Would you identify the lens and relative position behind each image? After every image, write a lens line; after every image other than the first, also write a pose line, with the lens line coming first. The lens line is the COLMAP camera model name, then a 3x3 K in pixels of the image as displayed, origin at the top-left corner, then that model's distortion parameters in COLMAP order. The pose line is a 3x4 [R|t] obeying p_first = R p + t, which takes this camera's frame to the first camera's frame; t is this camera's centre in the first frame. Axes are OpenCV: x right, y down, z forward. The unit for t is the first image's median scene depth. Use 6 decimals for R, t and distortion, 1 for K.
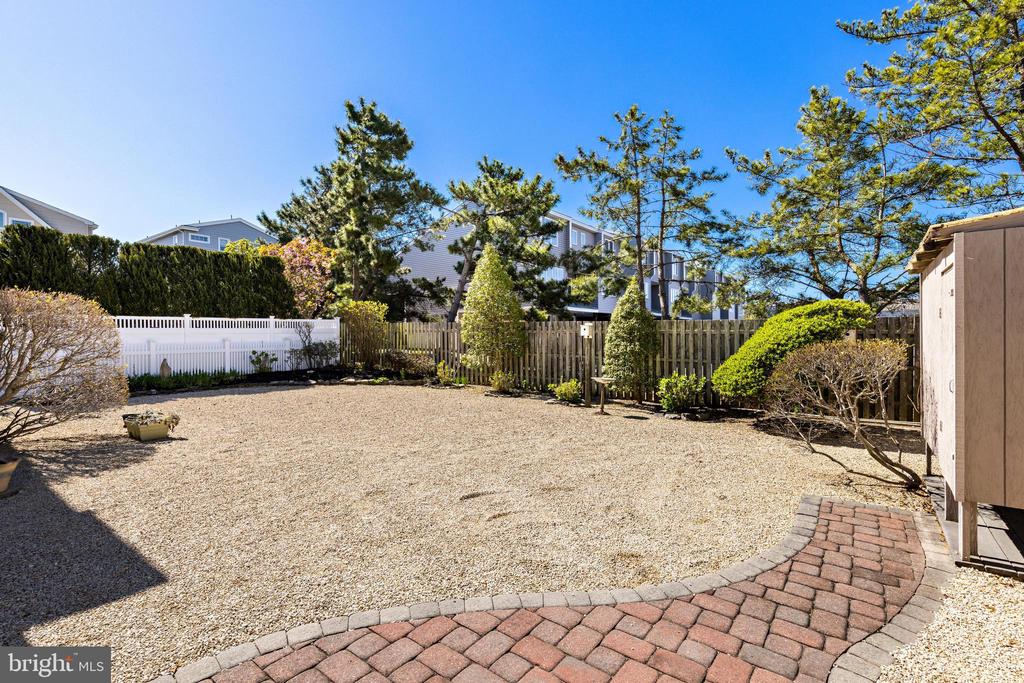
lens RADIAL K [[469.6, 0, 512.5], [0, 469.6, 338.7], [0, 0, 1]] dist [-0.002096, -0.000056]
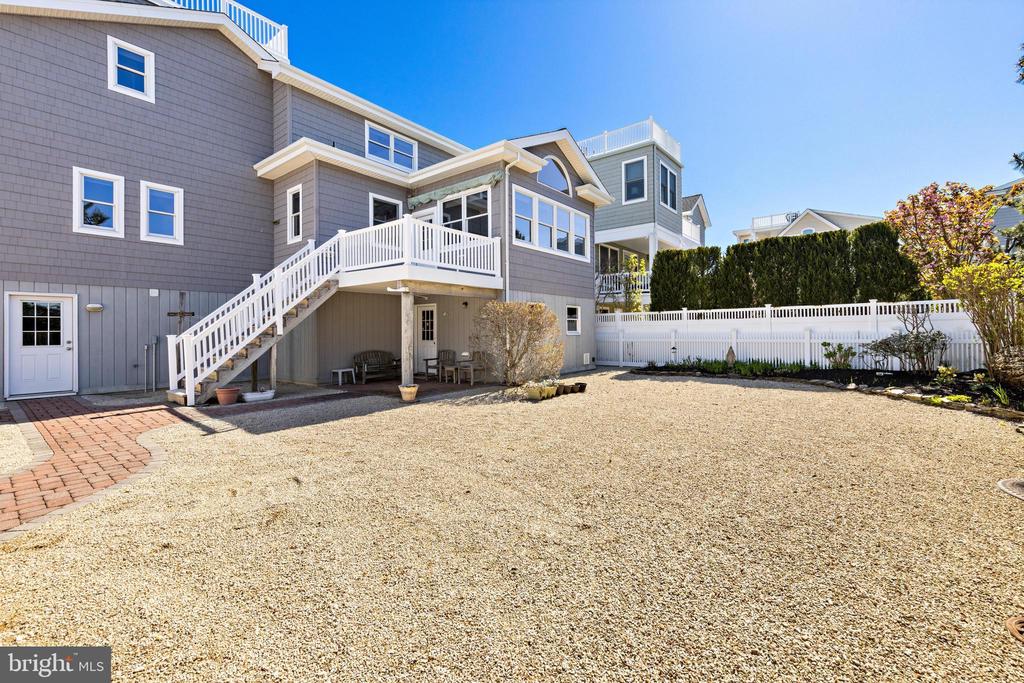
lens RADIAL K [[436.1, 0, 514.1], [0, 436.1, 324.8], [0, 0, 1]] dist [0.002025, -0.000036]
pose [[-0.022278, -0.003859, -0.999744, 0.306210], [0.006321, 0.999972, -0.004001, -0.007719], [0.999732, -0.006408, -0.022253, 0.508588]]
